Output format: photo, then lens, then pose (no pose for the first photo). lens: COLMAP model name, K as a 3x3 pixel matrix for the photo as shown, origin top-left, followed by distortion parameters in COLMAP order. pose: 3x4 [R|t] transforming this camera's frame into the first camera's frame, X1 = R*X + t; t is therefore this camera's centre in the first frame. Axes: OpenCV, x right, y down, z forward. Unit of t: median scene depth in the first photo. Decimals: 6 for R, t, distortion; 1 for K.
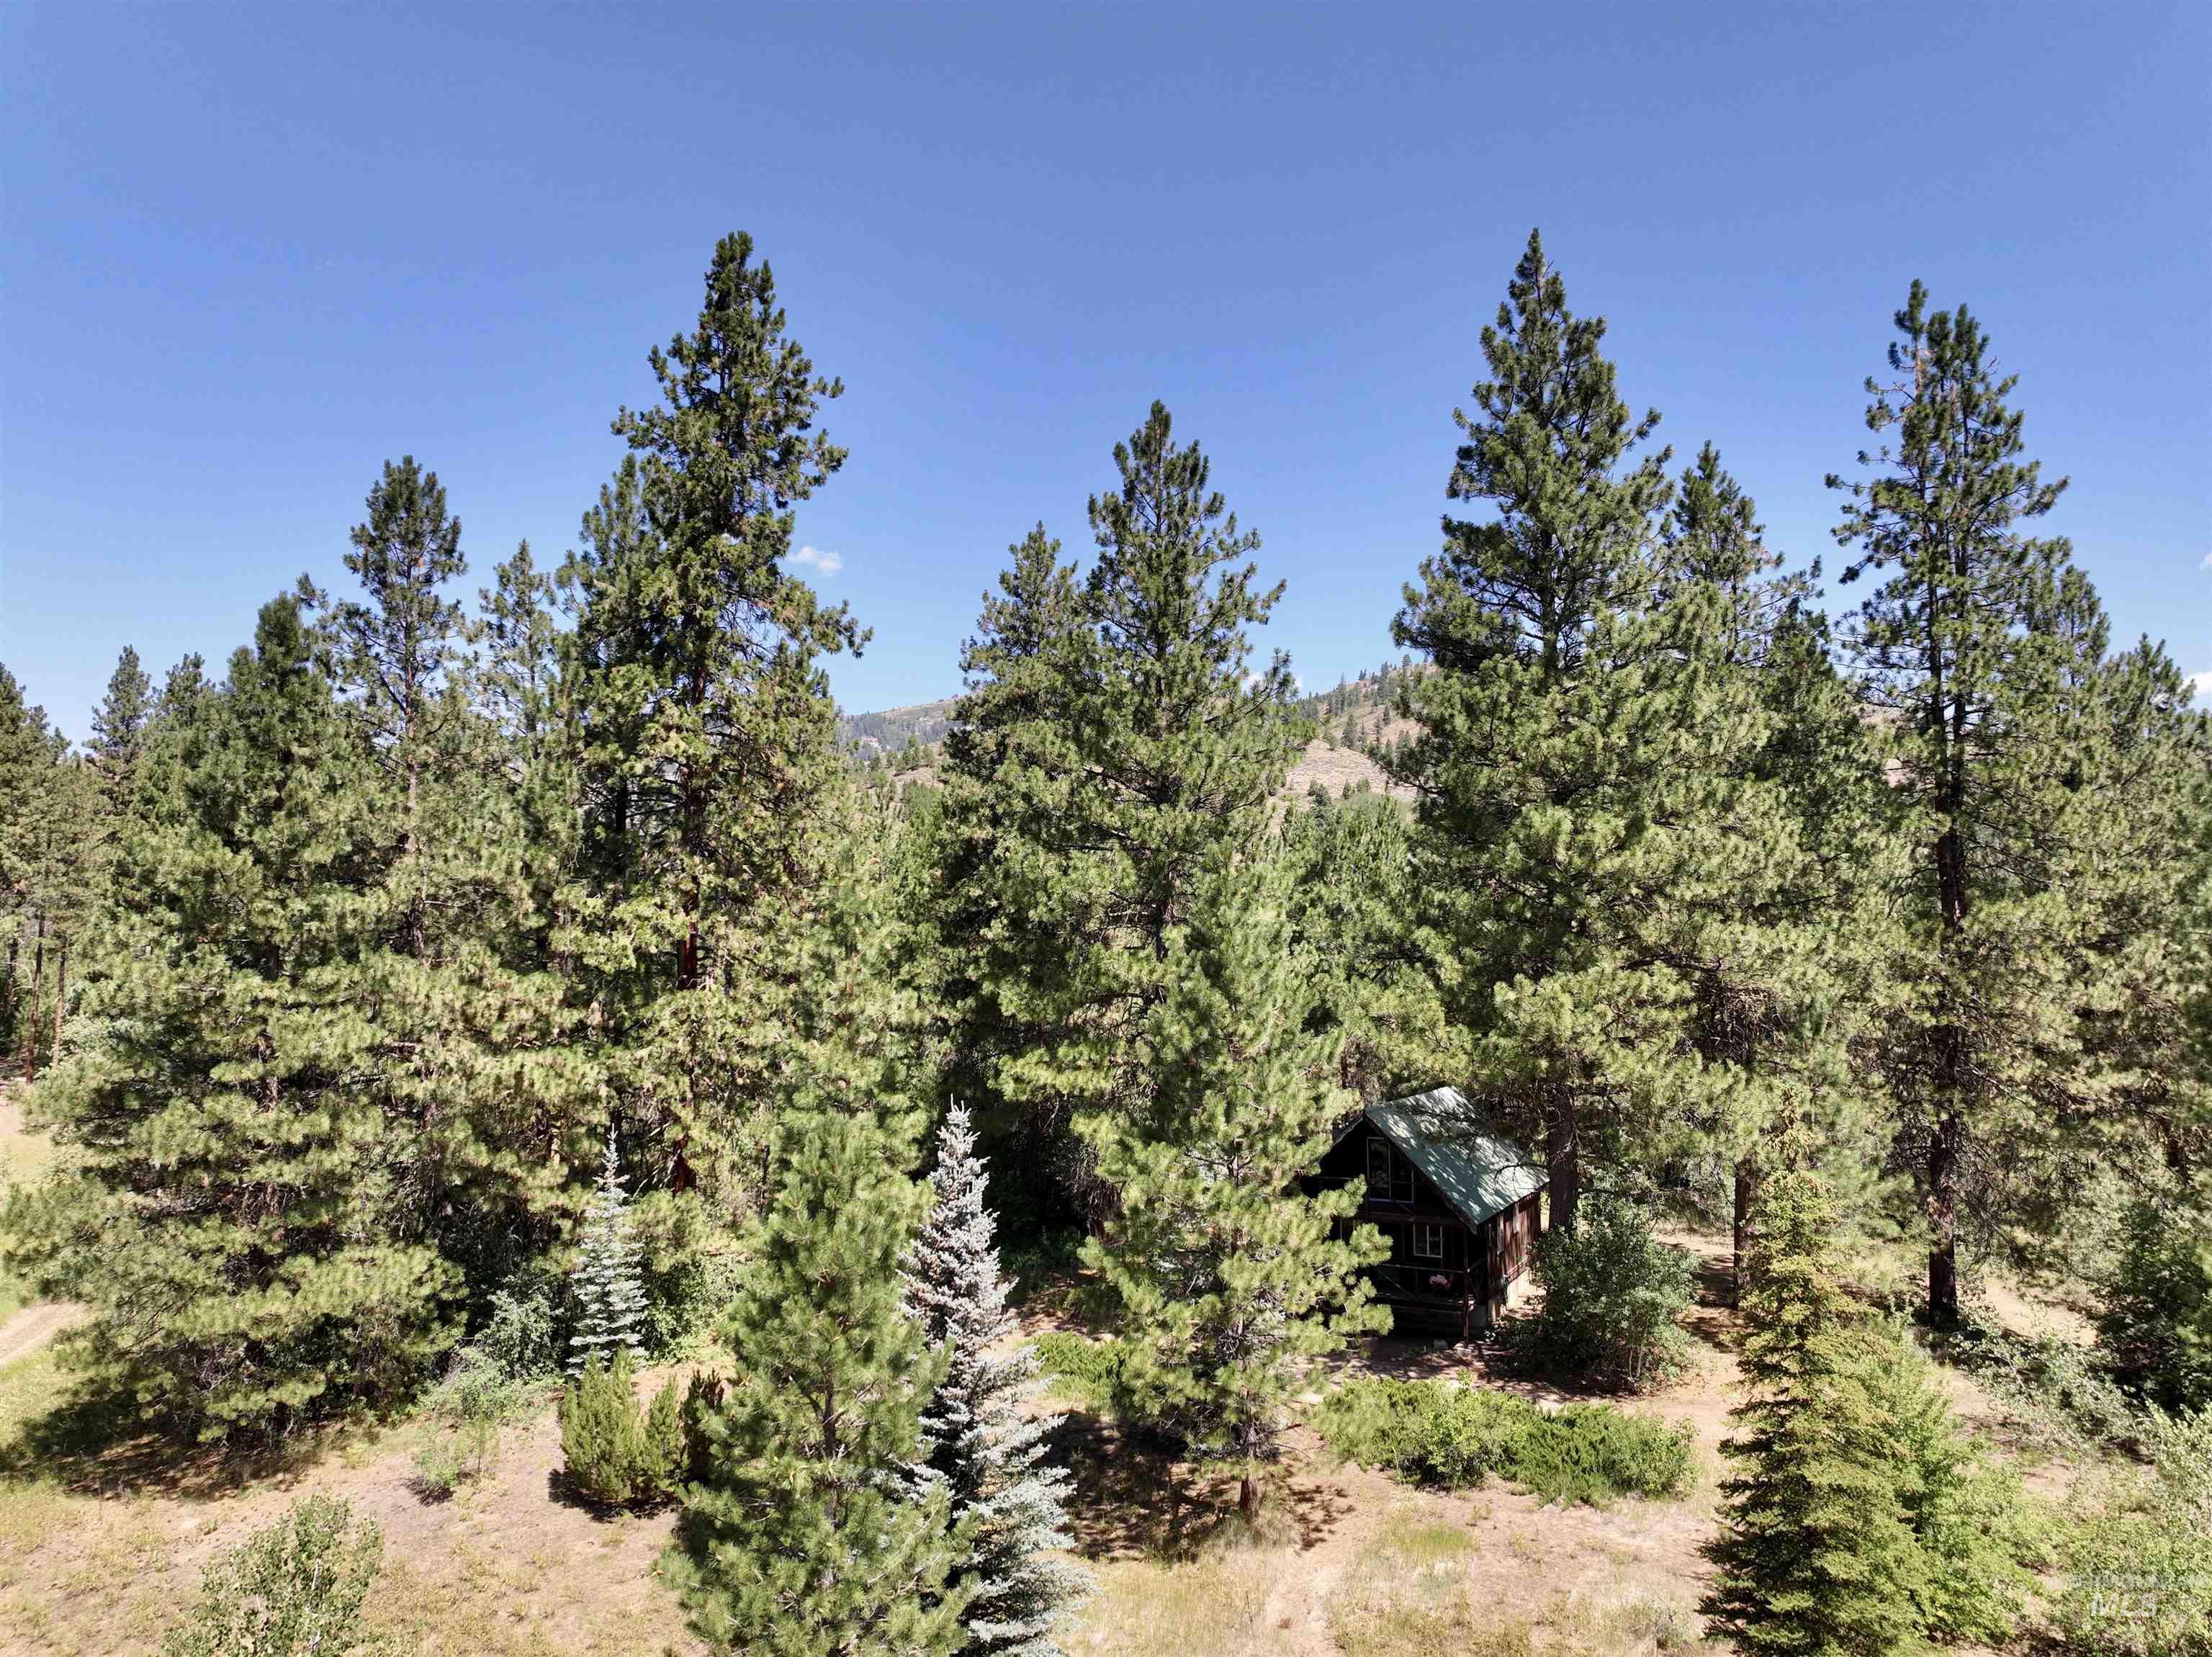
lens RADIAL K [[1535.5, 0, 1108.4], [0, 1535.5, 832.8], [0, 0, 1]] dist [0.003076, 0.003409]
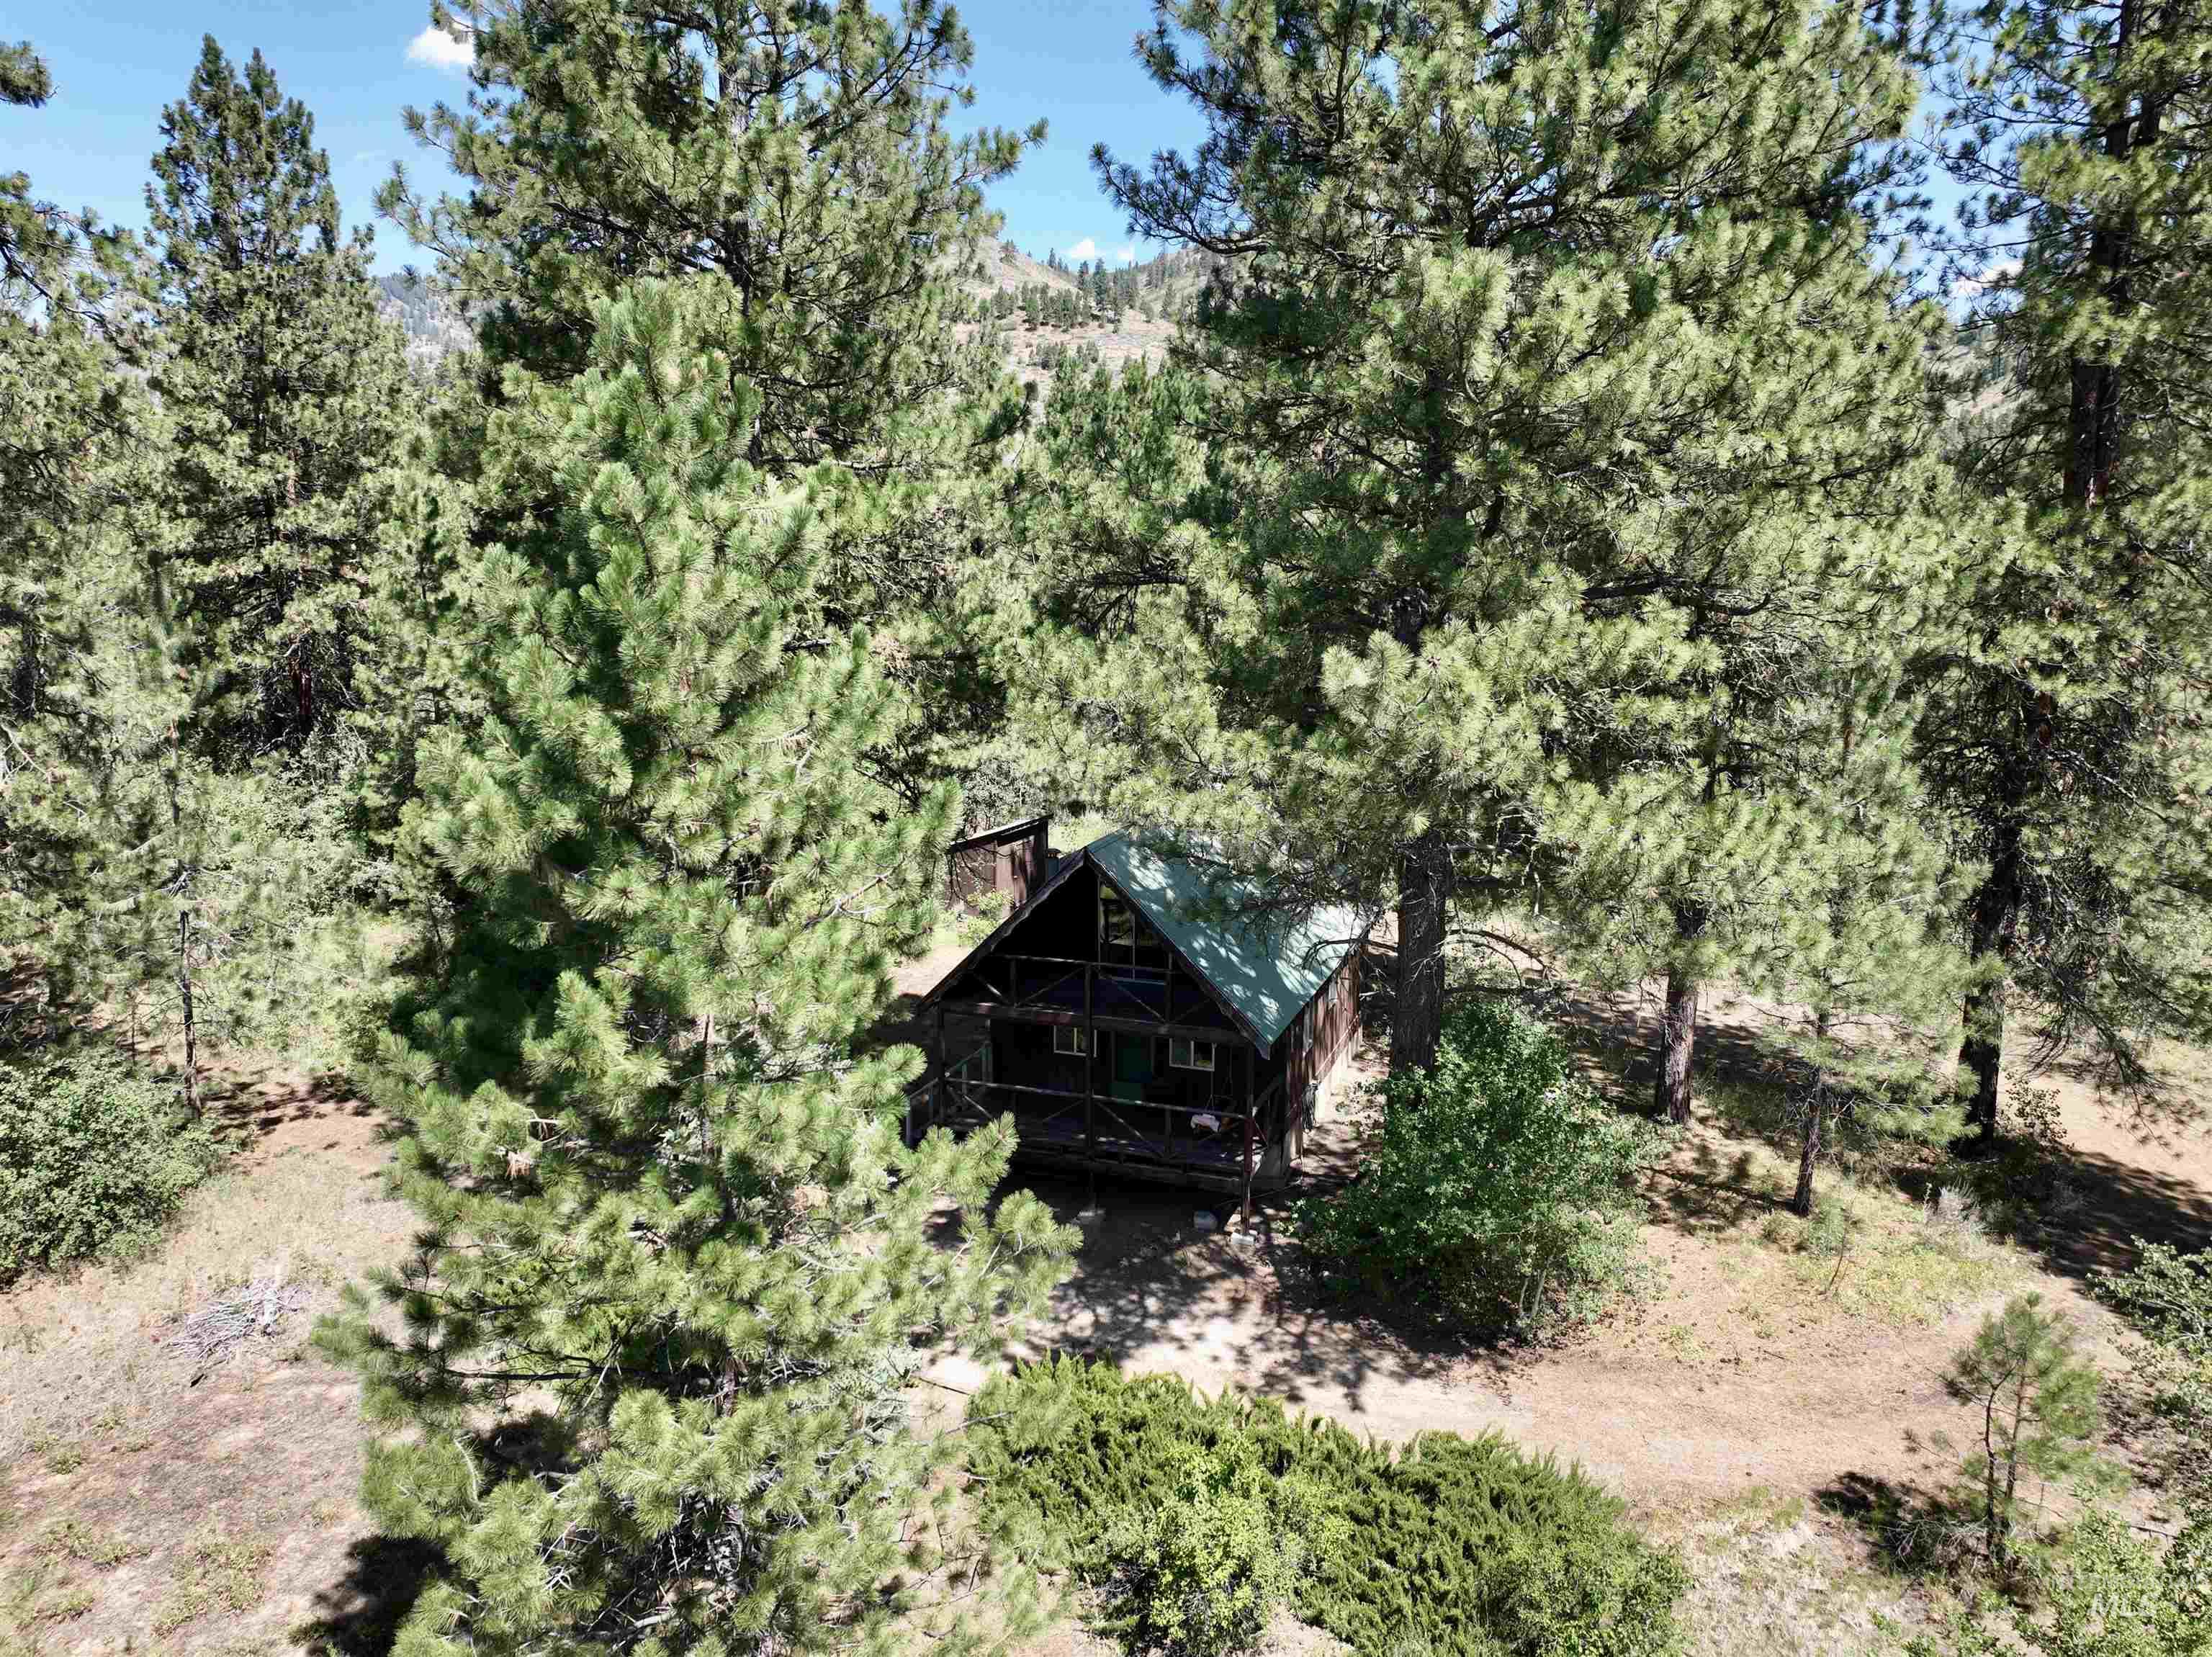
lens RADIAL K [[1535.5, 0, 1107.7], [0, 1535.5, 825.9], [0, 0, 1]] dist [0.003076, 0.003409]
pose [[0.993071, -0.020434, 0.115728, 0.127941], [-0.010256, 0.965939, 0.258567, 0.029919], [-0.117069, -0.257962, 0.959036, 0.533539]]
